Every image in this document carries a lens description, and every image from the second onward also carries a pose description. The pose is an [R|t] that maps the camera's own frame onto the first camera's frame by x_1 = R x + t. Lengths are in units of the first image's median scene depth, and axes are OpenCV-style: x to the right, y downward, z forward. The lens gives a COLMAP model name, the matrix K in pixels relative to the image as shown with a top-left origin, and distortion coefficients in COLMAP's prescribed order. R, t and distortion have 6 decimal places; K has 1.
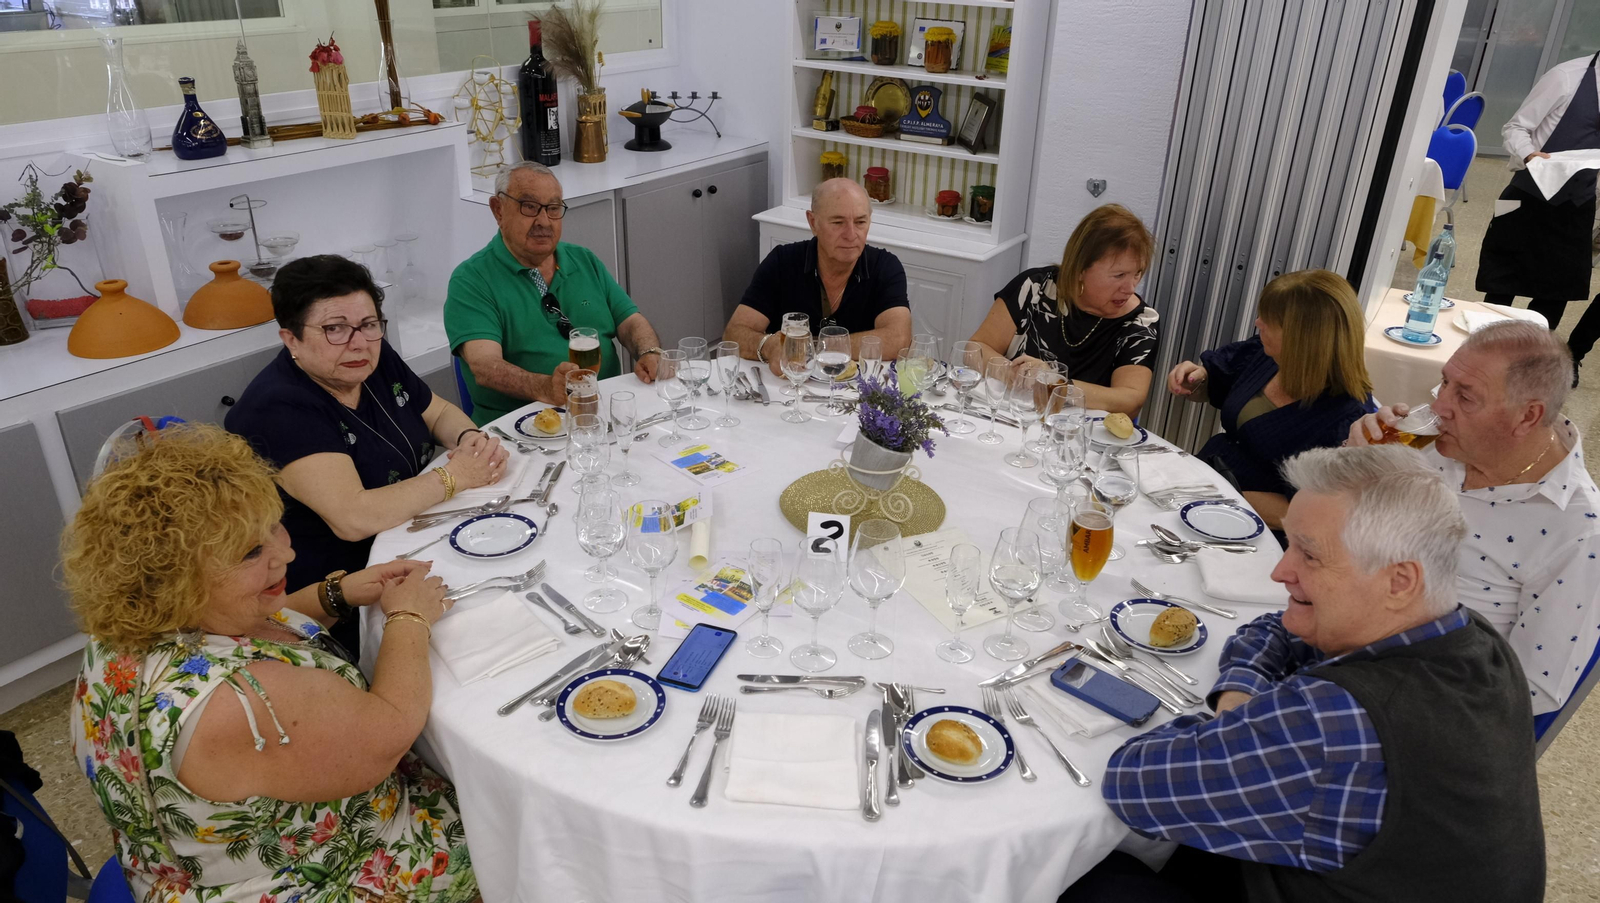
lens RADIAL K [[1084.7, 0, 805.3], [0, 1084.7, 457.3], [0, 0, 1]] dist [-0.036906, 0.019127]
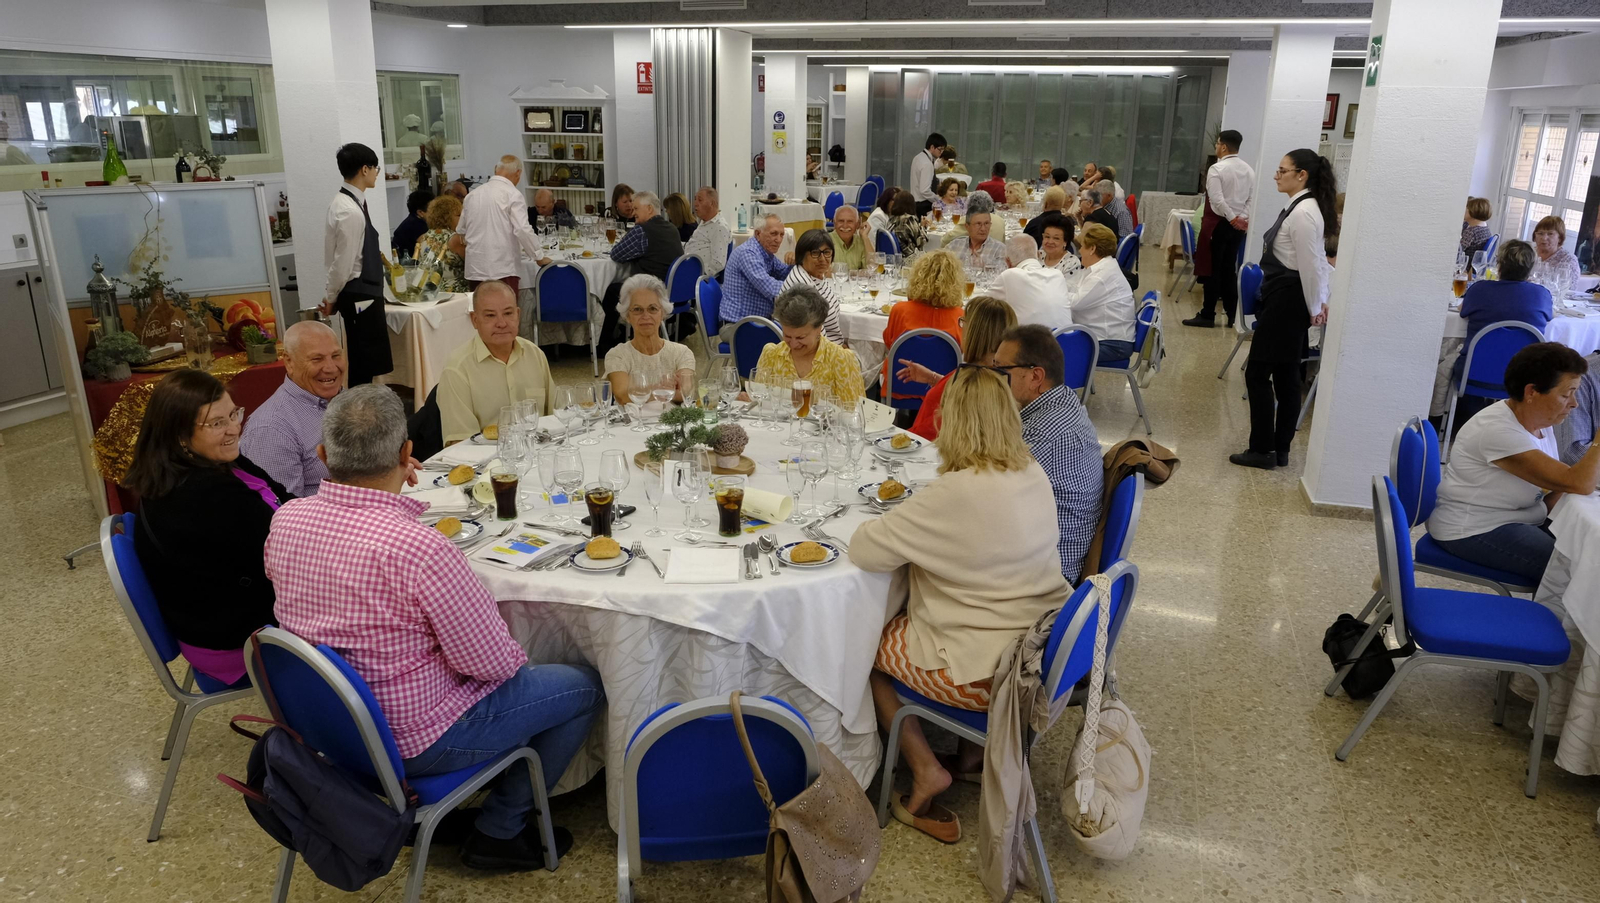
lens RADIAL K [[1084.7, 0, 805.3], [0, 1084.7, 457.3], [0, 0, 1]] dist [-0.036906, 0.019127]
pose [[0.958540, -0.098328, 0.267454, -0.125310], [0.136662, 0.982224, -0.128682, 0.761203], [-0.250047, 0.159897, 0.954939, -1.528266]]
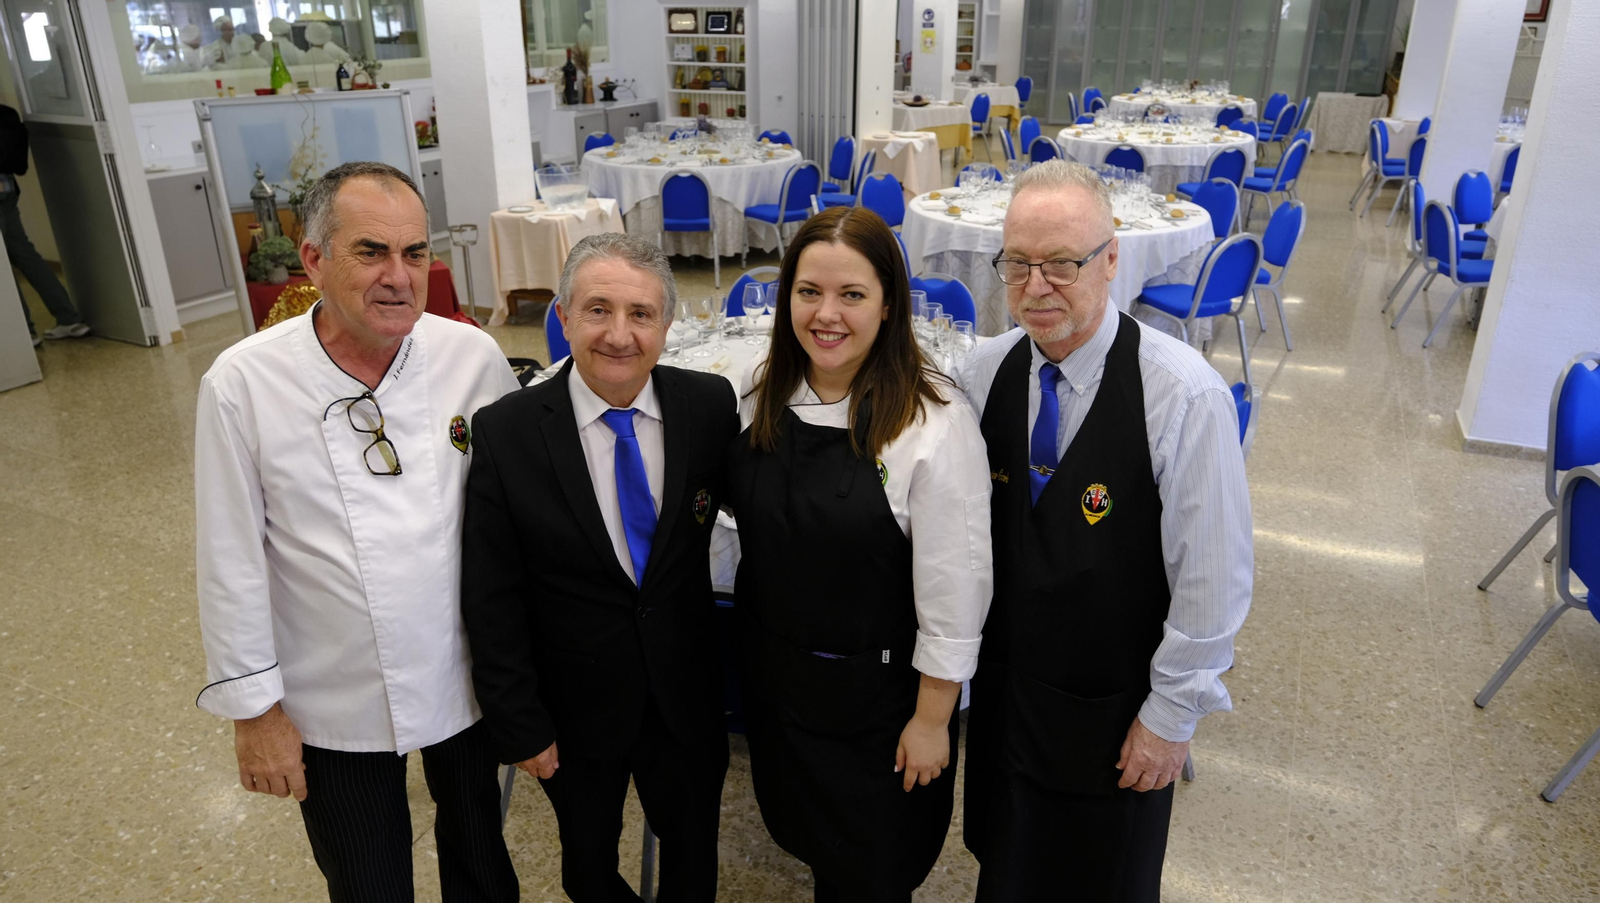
lens RADIAL K [[1084.7, 0, 805.3], [0, 1084.7, 457.3], [0, 0, 1]] dist [-0.036906, 0.019127]
pose [[0.988146, -0.081772, 0.129928, -0.095973], [0.089888, 0.994269, -0.057873, 0.756045], [-0.124451, 0.068866, 0.989833, -1.539495]]
